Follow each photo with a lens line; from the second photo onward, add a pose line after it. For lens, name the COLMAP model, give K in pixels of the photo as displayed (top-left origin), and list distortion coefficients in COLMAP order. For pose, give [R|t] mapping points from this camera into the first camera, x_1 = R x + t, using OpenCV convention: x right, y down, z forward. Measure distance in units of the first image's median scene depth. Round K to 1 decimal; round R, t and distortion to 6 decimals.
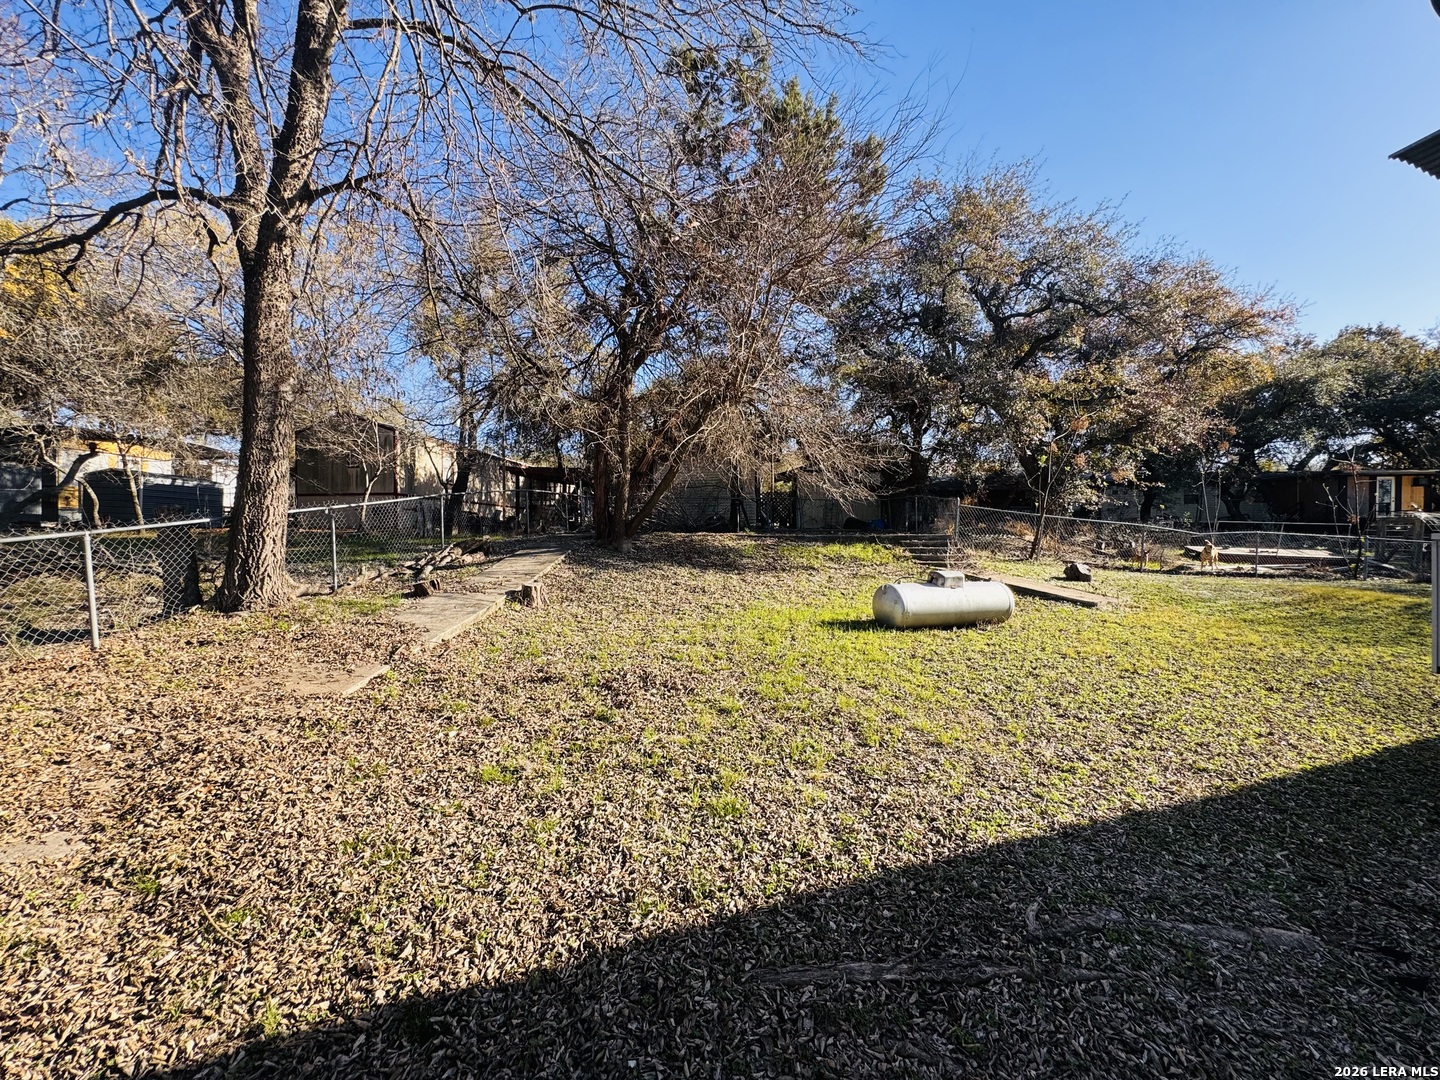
lens RADIAL K [[573.6, 0, 725.5], [0, 573.6, 547.6], [0, 0, 1]] dist [-0.006239, 0.001298]
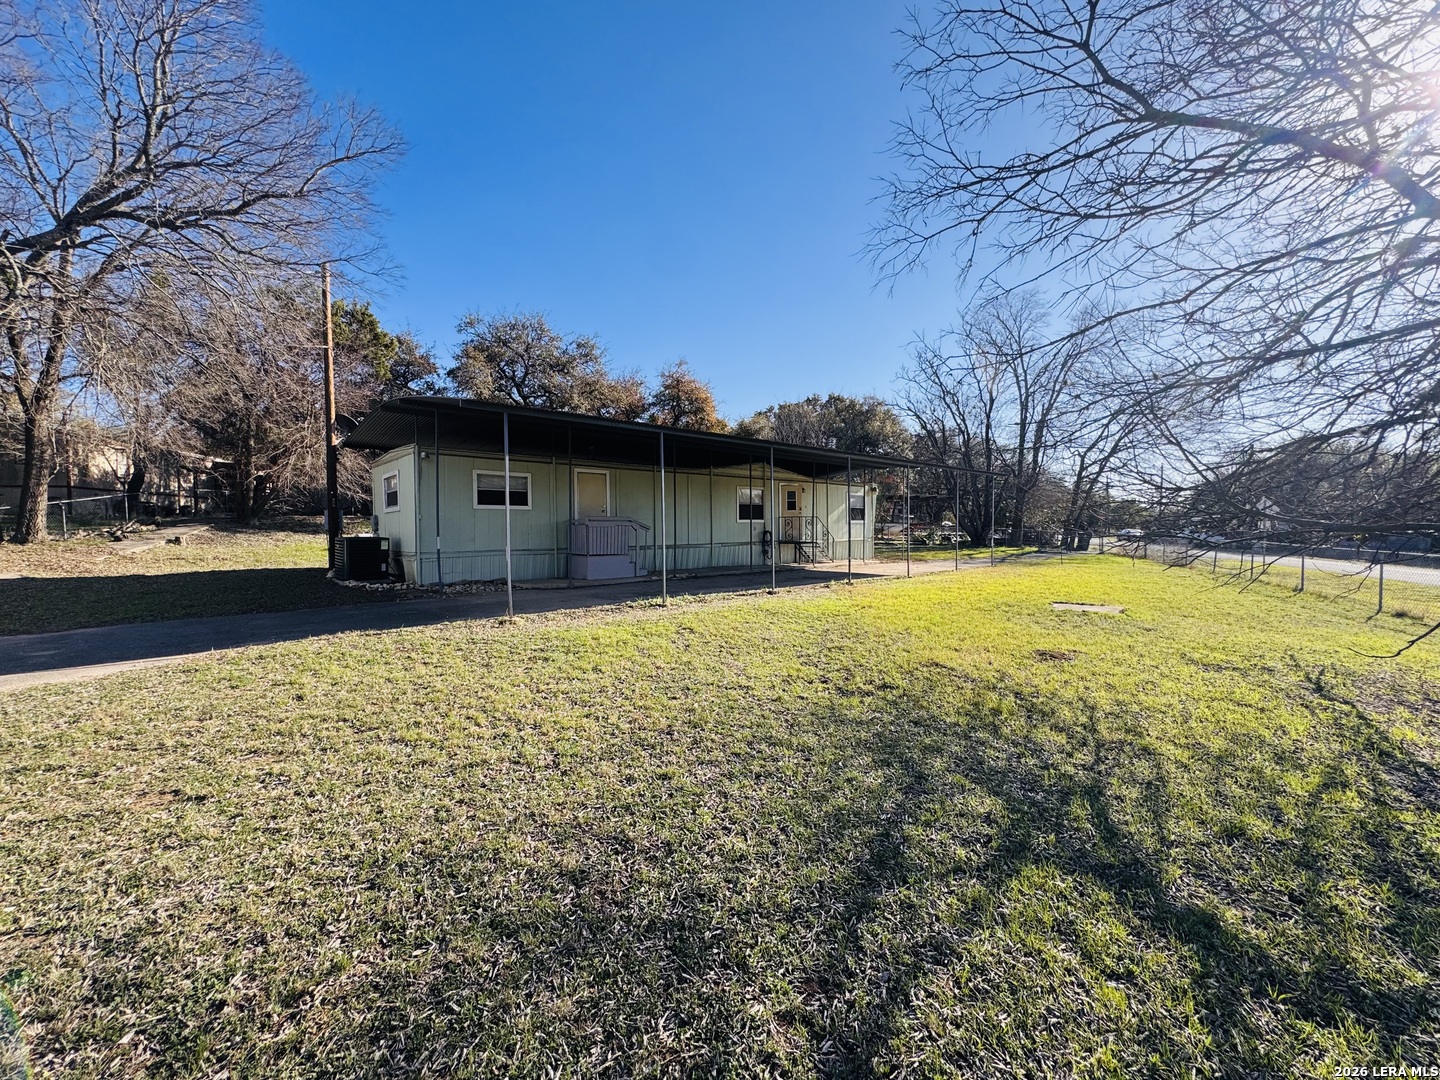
lens RADIAL K [[573.6, 0, 720.5], [0, 573.6, 538.5], [0, 0, 1]] dist [-0.006239, 0.001298]
pose [[0.934350, -0.021578, 0.355702, 0.630738], [0.019976, 0.999767, 0.008177, 0.072937], [-0.355795, -0.000534, 0.934564, -1.381287]]
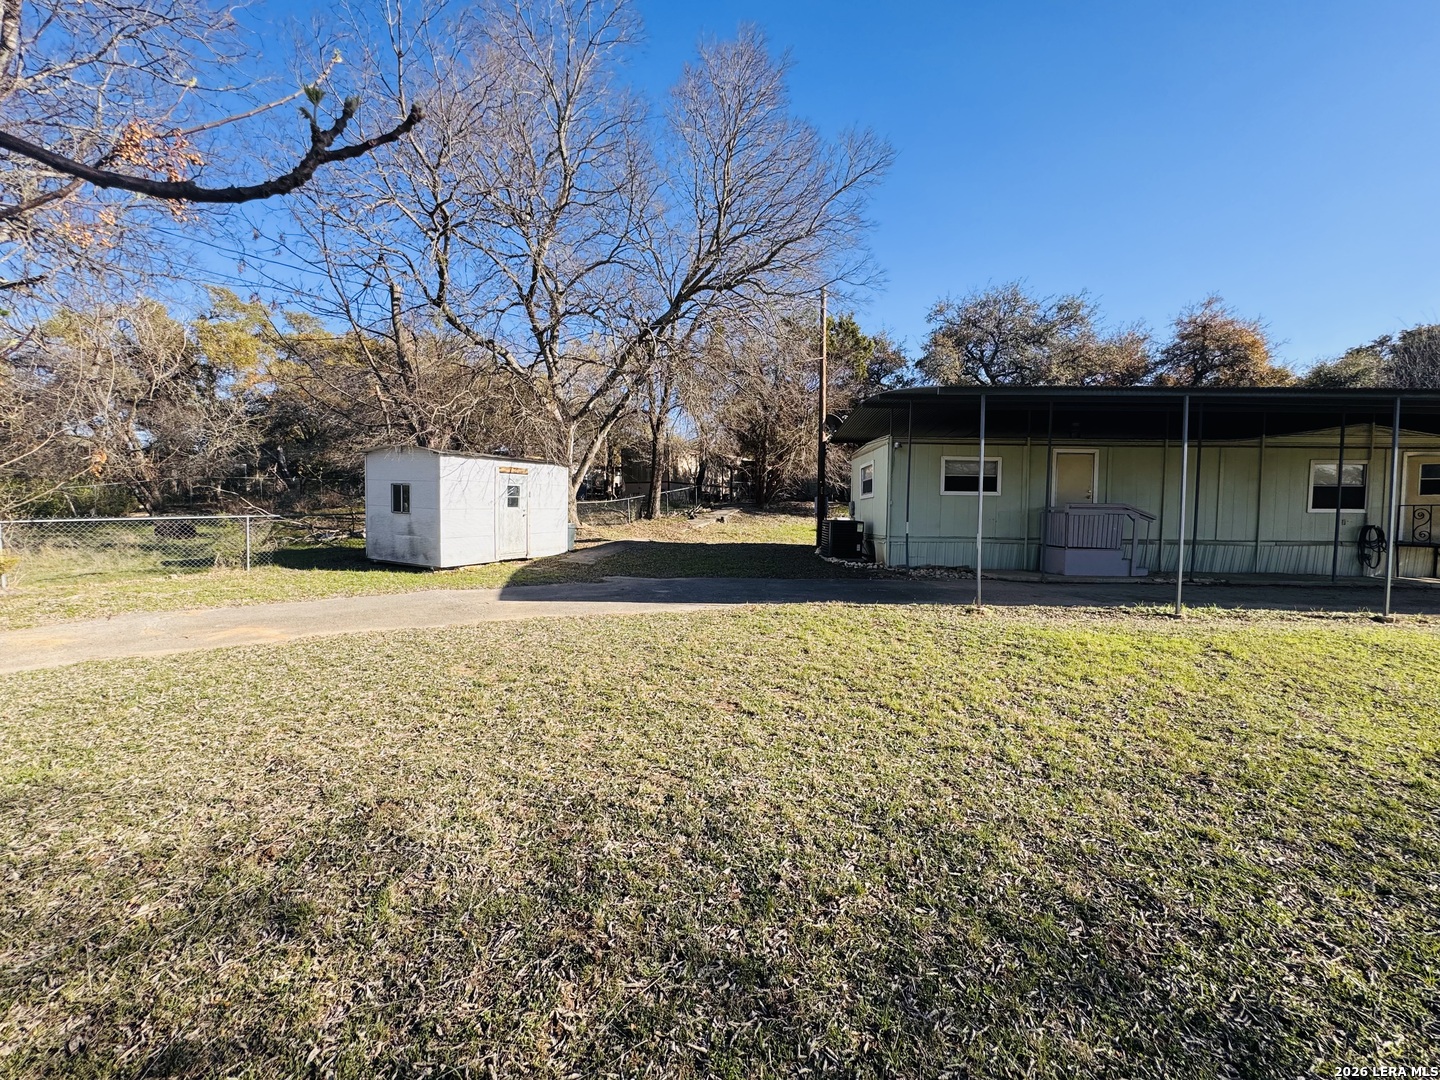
lens RADIAL K [[573.6, 0, 716.2], [0, 573.6, 539.3], [0, 0, 1]] dist [-0.006239, 0.001298]
pose [[0.921278, 0.020298, -0.388375, 0.610741], [-0.009695, 0.999525, 0.029242, 0.072921], [0.388784, -0.023175, 0.921037, -1.380403]]
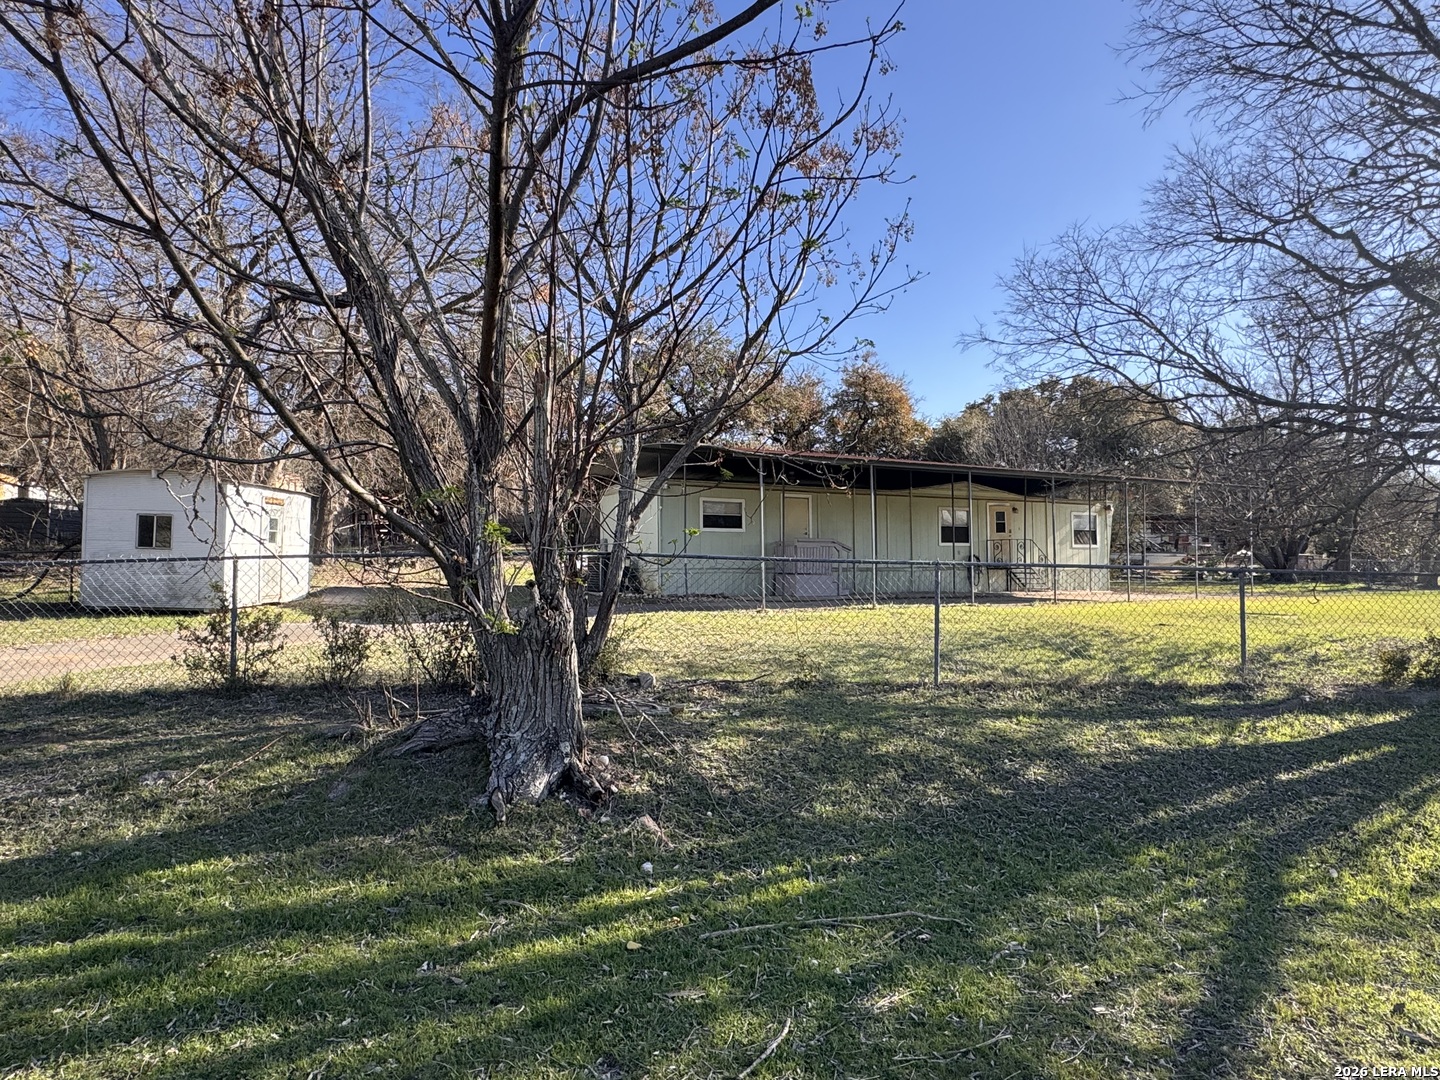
lens RADIAL K [[884.2, 0, 715.3], [0, 884.2, 532.0], [0, 0, 1]] dist [0.000783, 0.000038]
pose [[0.990371, -0.008674, 0.138167, 0.312189], [0.016763, 0.998206, -0.057486, 0.135719], [-0.137420, 0.059249, 0.988739, -2.193389]]
